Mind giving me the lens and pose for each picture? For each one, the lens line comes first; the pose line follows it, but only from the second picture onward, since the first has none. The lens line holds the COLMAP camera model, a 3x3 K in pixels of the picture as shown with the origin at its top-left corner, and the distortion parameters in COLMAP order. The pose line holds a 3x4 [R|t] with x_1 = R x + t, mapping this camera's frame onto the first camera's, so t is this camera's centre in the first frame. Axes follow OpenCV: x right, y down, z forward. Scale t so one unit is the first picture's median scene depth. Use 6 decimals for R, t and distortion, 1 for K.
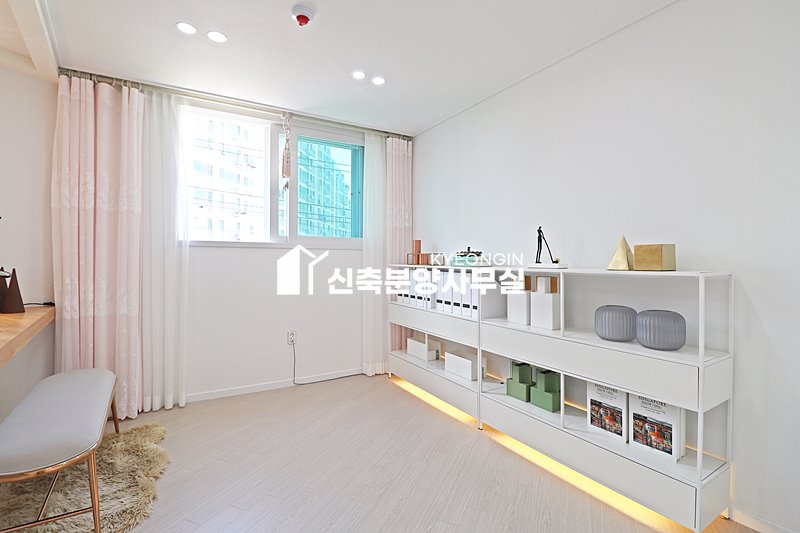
lens RADIAL K [[372.9, 0, 395.7], [0, 372.9, 267.0], [0, 0, 1]] dist [-0.008349, -0.008918]
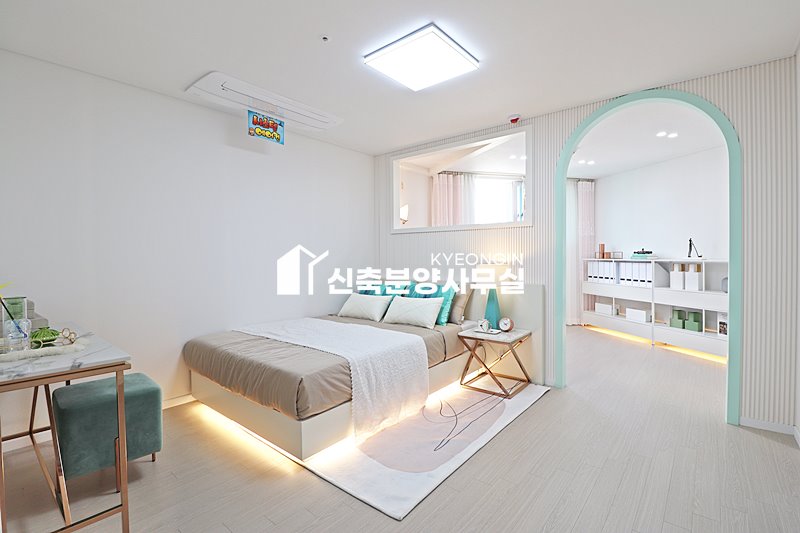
lens RADIAL K [[372.9, 0, 397.6], [0, 372.9, 266.3], [0, 0, 1]] dist [-0.008349, -0.008918]
pose [[0.965150, -0.006852, -0.261607, -0.531008], [0.010320, 0.999876, 0.011884, -0.002280], [0.261493, -0.014170, 0.965101, -1.150164]]
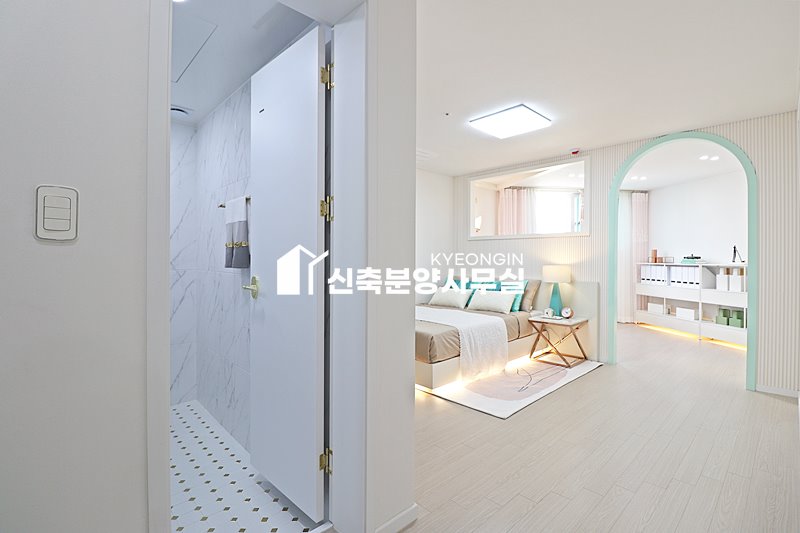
lens RADIAL K [[372.9, 0, 398.5], [0, 372.9, 263.9], [0, 0, 1]] dist [-0.008349, -0.008918]
pose [[0.926189, 0.001252, -0.377057, -0.577723], [-0.002490, 0.999993, -0.002796, 0.008710], [0.377051, 0.003529, 0.926186, -1.609872]]
